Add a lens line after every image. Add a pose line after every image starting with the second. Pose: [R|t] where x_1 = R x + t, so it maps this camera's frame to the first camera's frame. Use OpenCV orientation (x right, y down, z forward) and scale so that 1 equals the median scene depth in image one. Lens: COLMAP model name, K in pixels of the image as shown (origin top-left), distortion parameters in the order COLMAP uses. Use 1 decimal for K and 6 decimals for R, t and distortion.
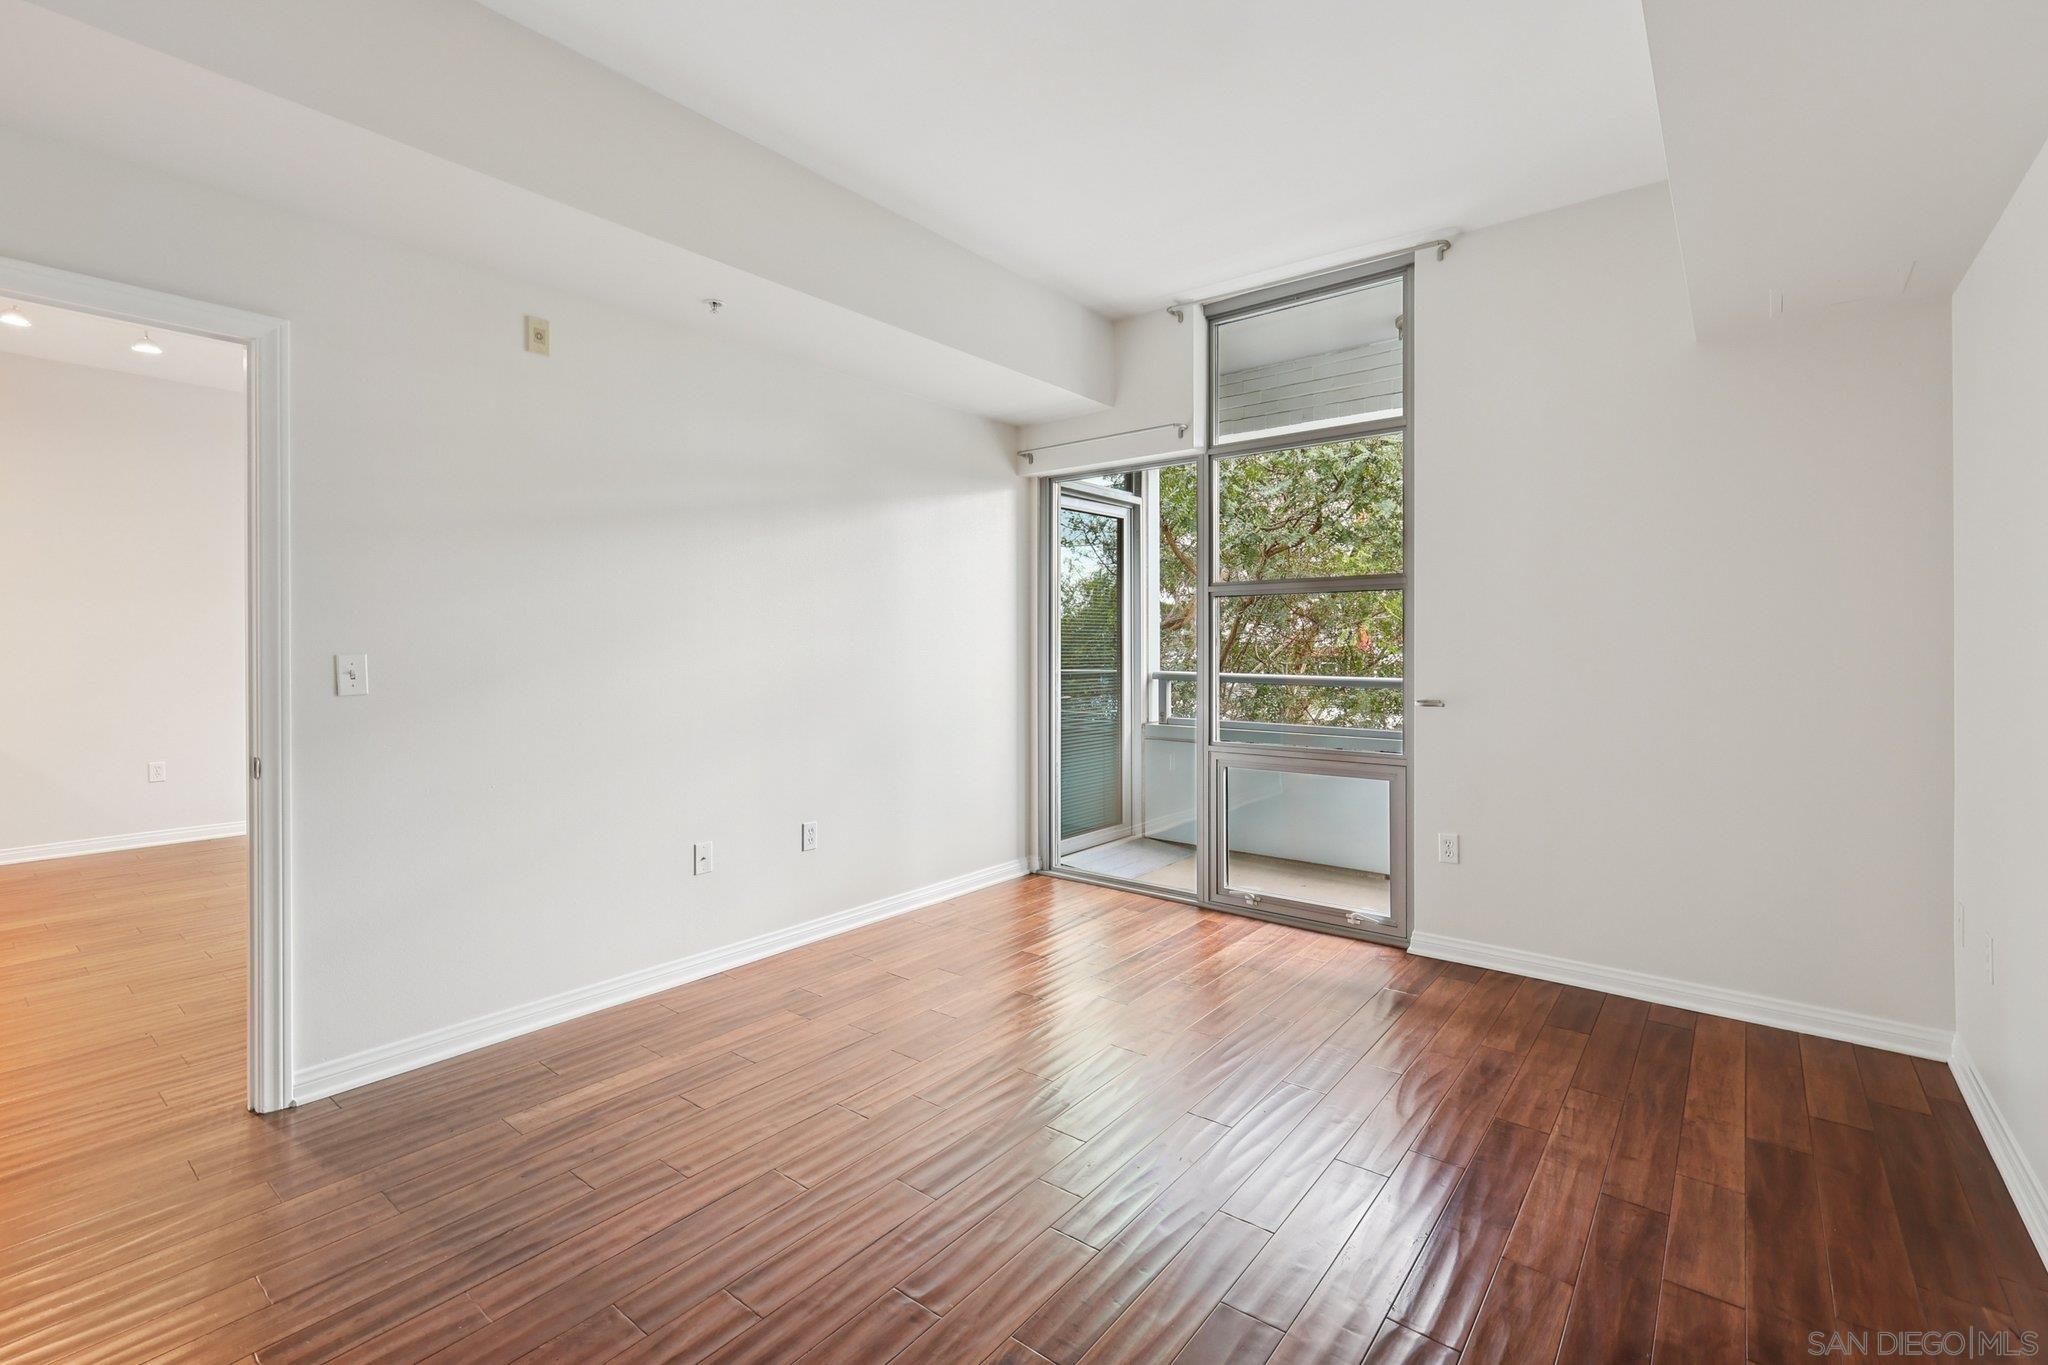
lens RADIAL K [[899.8, 0, 1015.4], [0, 899.8, 650.4], [0, 0, 1]] dist [-0.001415, -0.000105]
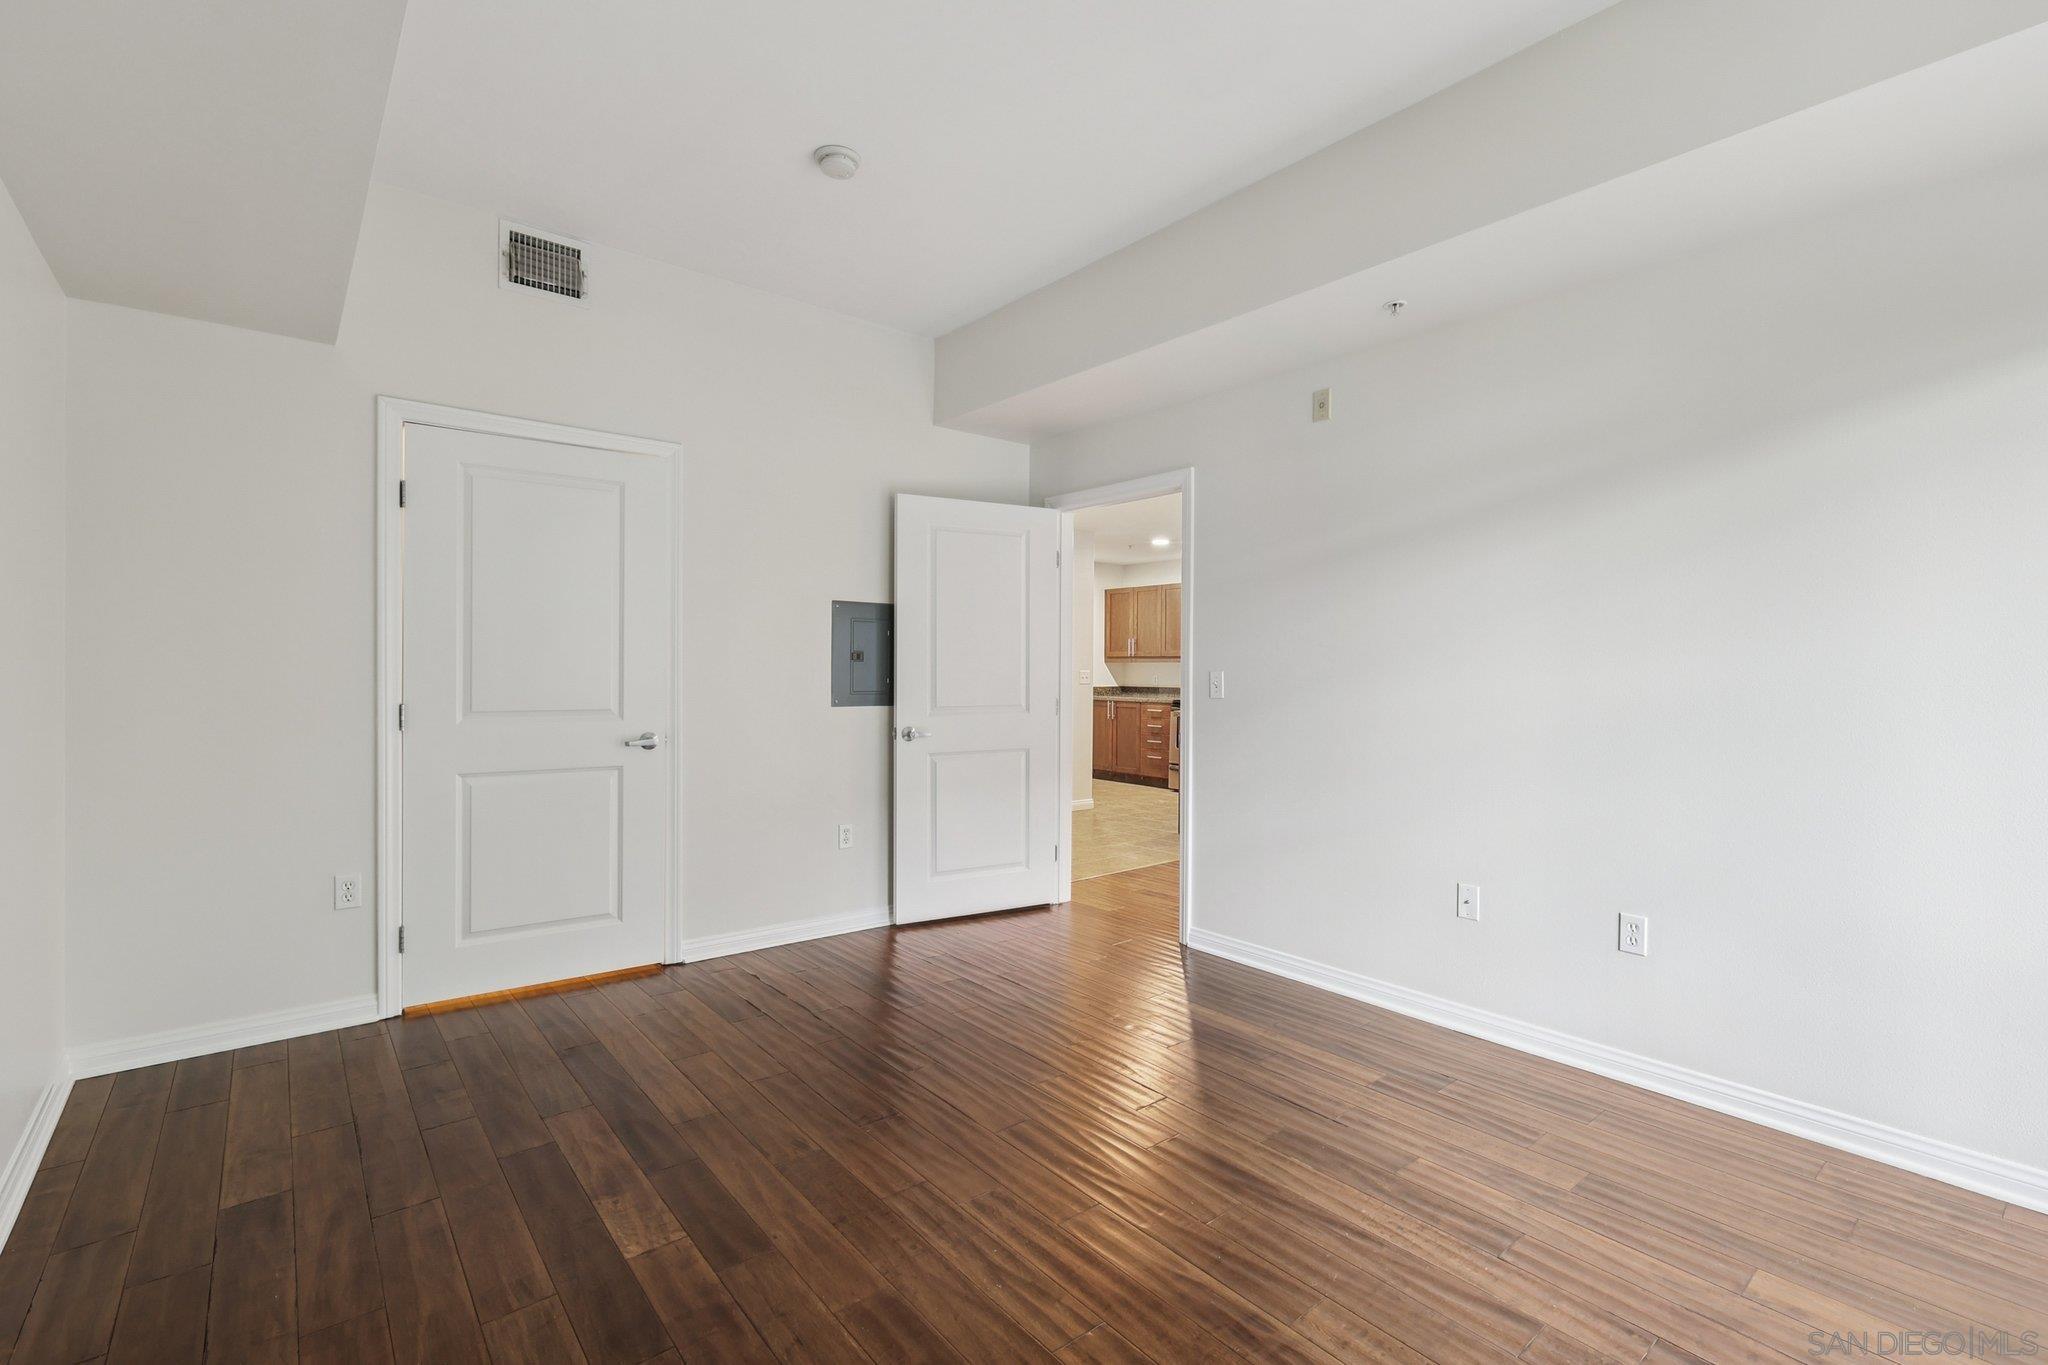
lens RADIAL K [[894.0, 0, 1022.9], [0, 894.0, 673.7], [0, 0, 1]] dist [-0.000513, 0.000079]
pose [[-0.197625, 0.011808, -0.980207, 0.629807], [-0.001696, 0.999922, 0.012388, -0.008550], [0.980276, 0.004110, -0.197590, 0.753018]]
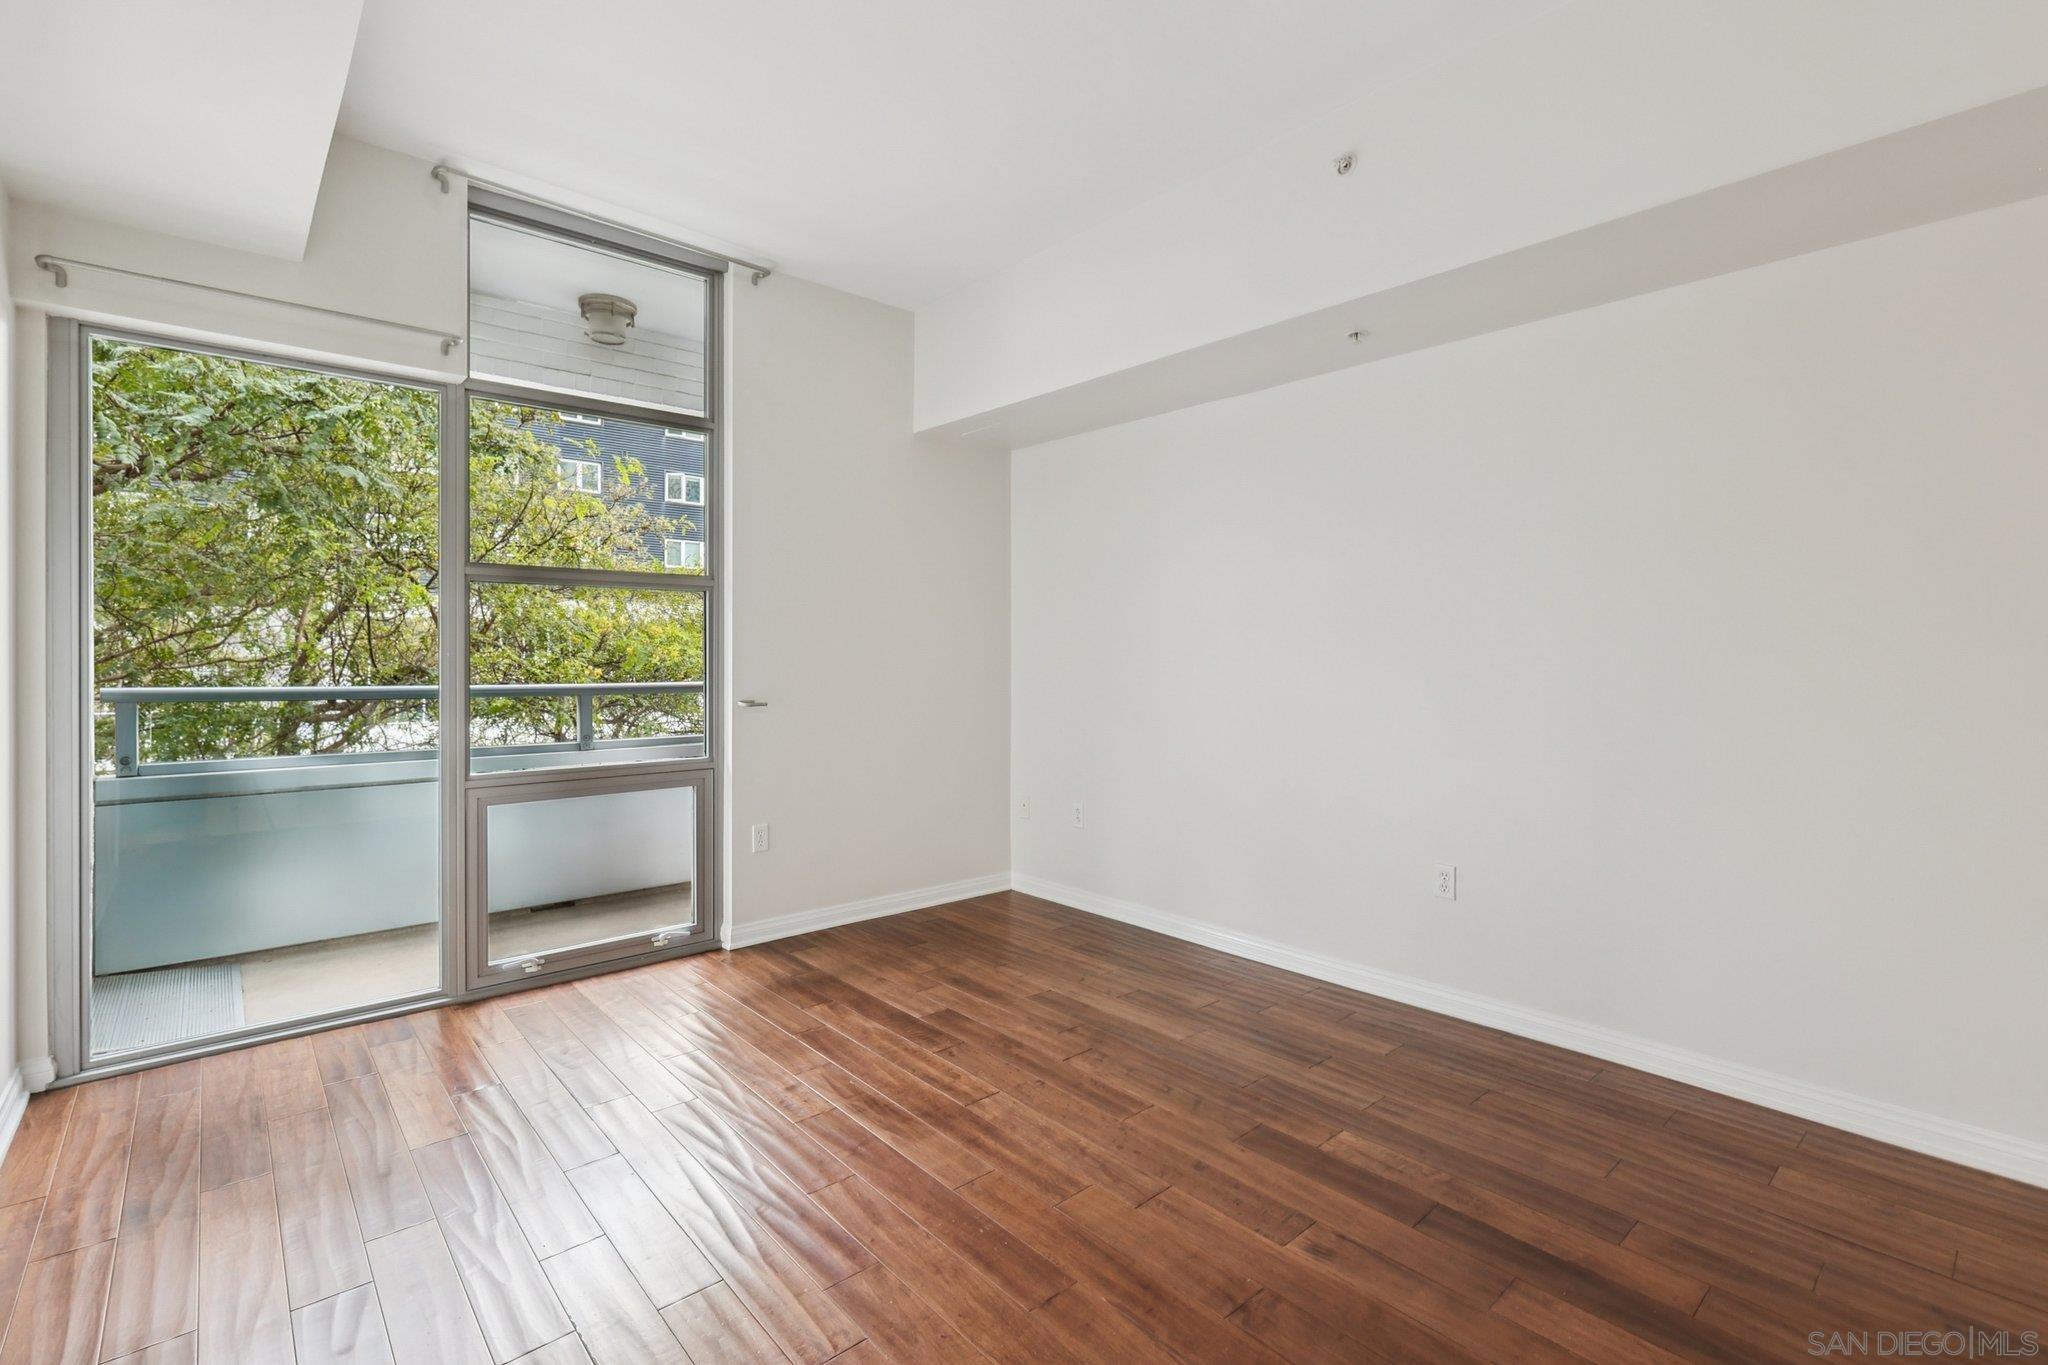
lens RADIAL K [[930.9, 0, 1020.1], [0, 930.9, 656.9], [0, 0, 1]] dist [0.000282, 0.000053]
pose [[0.164049, -0.002891, 0.986448, -0.587080], [-0.000057, 0.999996, 0.002941, 0.000563], [-0.986452, -0.000539, 0.164048, 0.536413]]
